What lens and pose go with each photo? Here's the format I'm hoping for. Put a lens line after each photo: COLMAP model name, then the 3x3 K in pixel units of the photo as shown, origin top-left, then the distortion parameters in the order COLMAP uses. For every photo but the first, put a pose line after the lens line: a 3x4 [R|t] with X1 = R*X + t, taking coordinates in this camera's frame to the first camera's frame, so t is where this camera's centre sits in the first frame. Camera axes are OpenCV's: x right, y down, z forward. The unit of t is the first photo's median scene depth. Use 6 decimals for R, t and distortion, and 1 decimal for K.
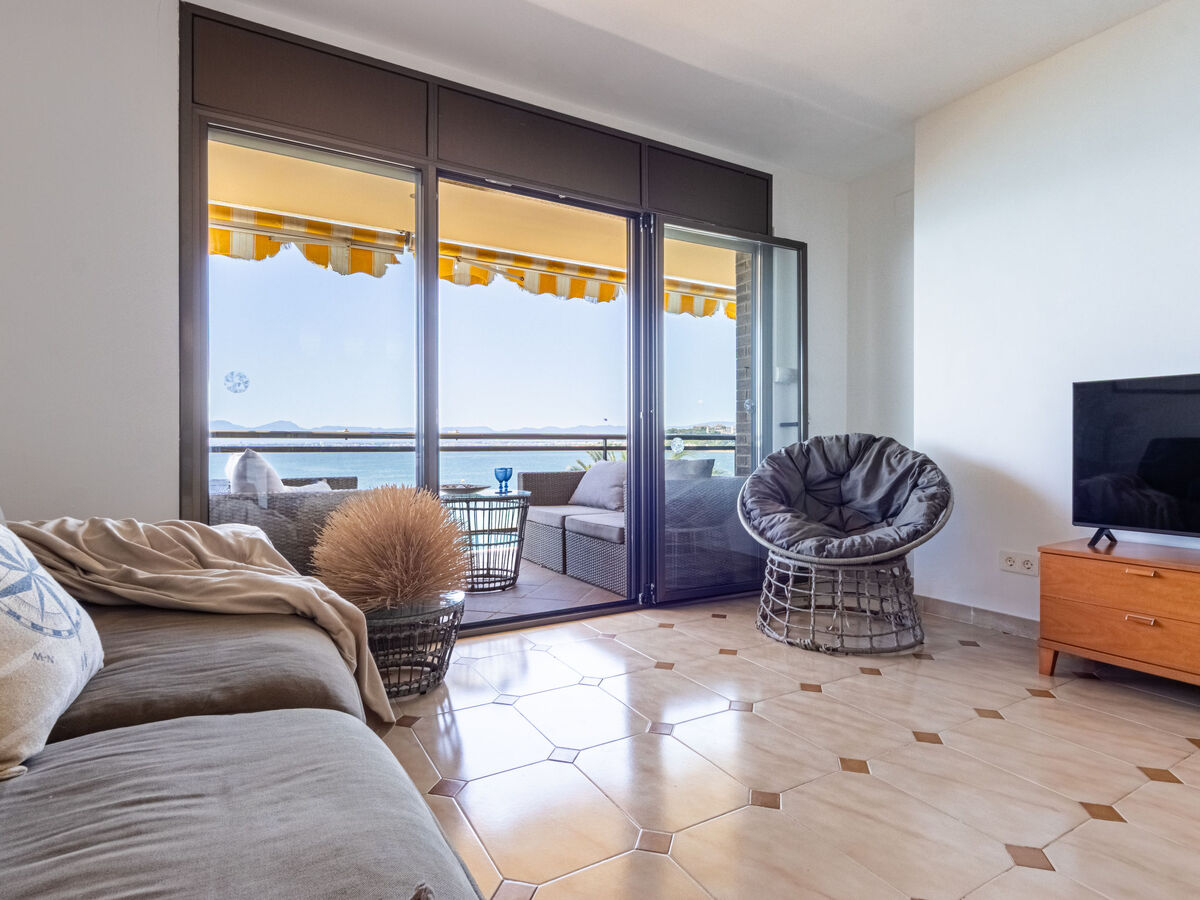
lens RADIAL K [[620.7, 0, 600.0], [0, 620.7, 450.0], [0, 0, 1]] dist [0.000480, -0.000102]
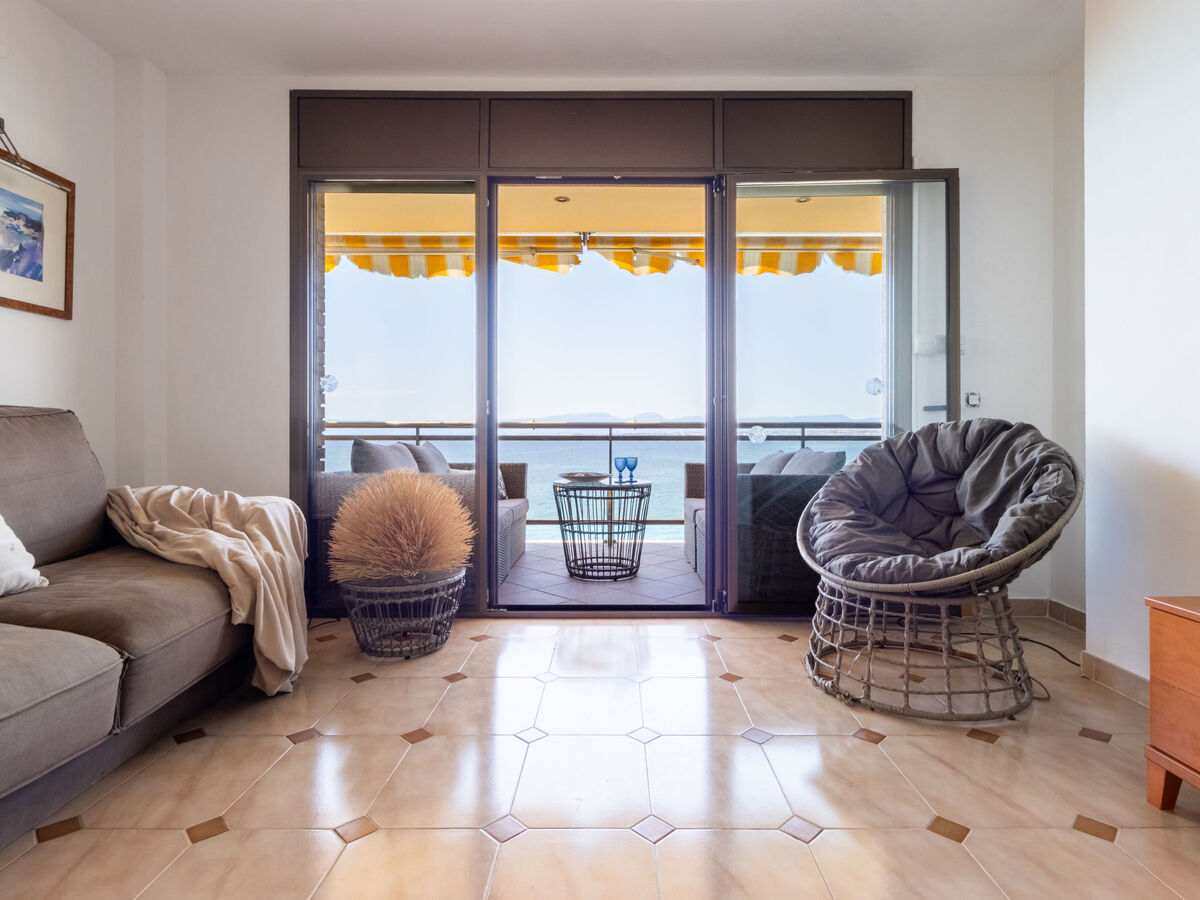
lens RADIAL K [[637.5, 0, 621.5], [0, 637.5, 437.2], [0, 0, 1]] dist [-0.000310, -0.001694]
pose [[0.868661, 0.002866, -0.495399, 0.416112], [-0.004693, 0.999986, -0.002444, -0.001028], [0.495385, 0.004448, 0.868662, 0.135548]]
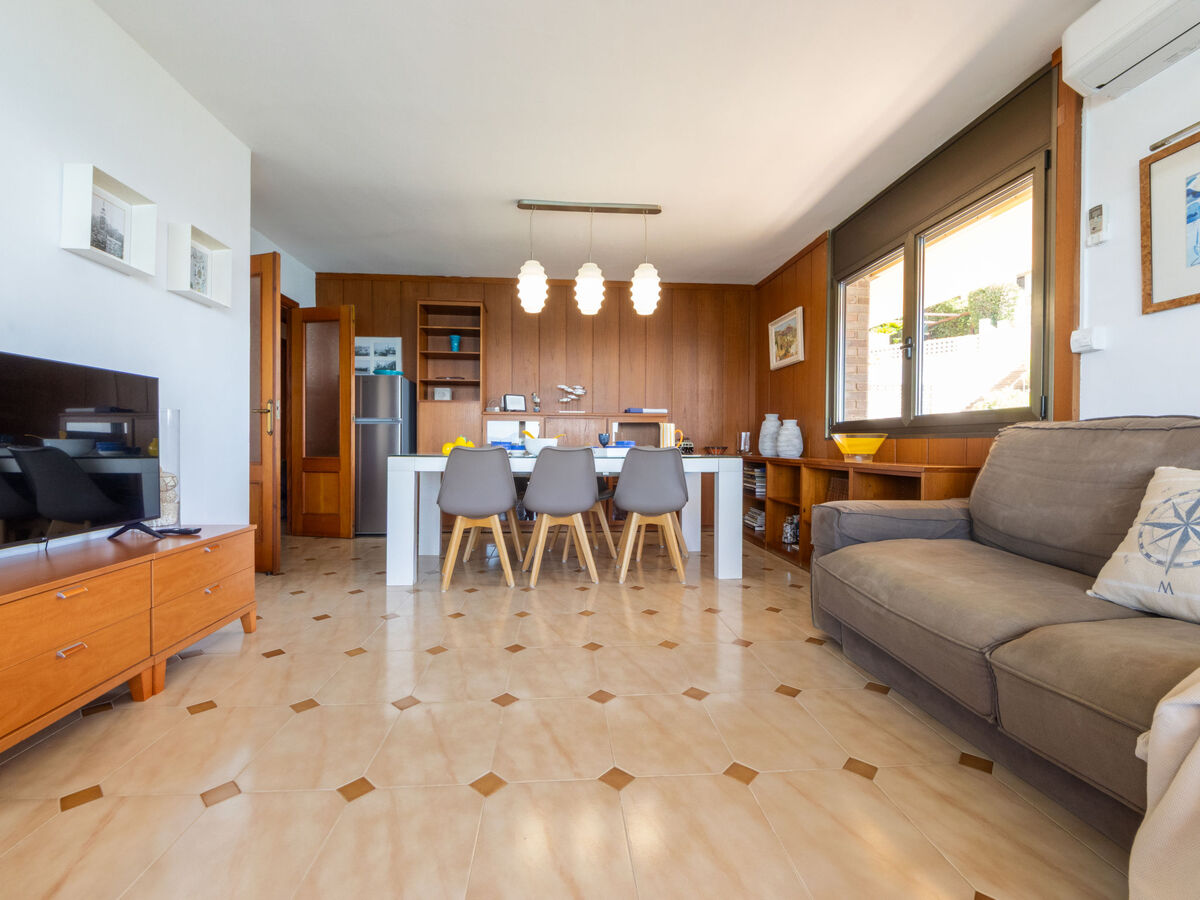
lens RADIAL K [[592.6, 0, 600.0], [0, 592.6, 450.0], [0, 0, 1]] dist [-0.002829, -0.000608]
pose [[-0.922840, -0.008784, 0.385083, -0.043276], [-0.001847, 0.999829, 0.018380, -0.002770], [-0.385179, 0.016250, -0.922699, 0.923479]]
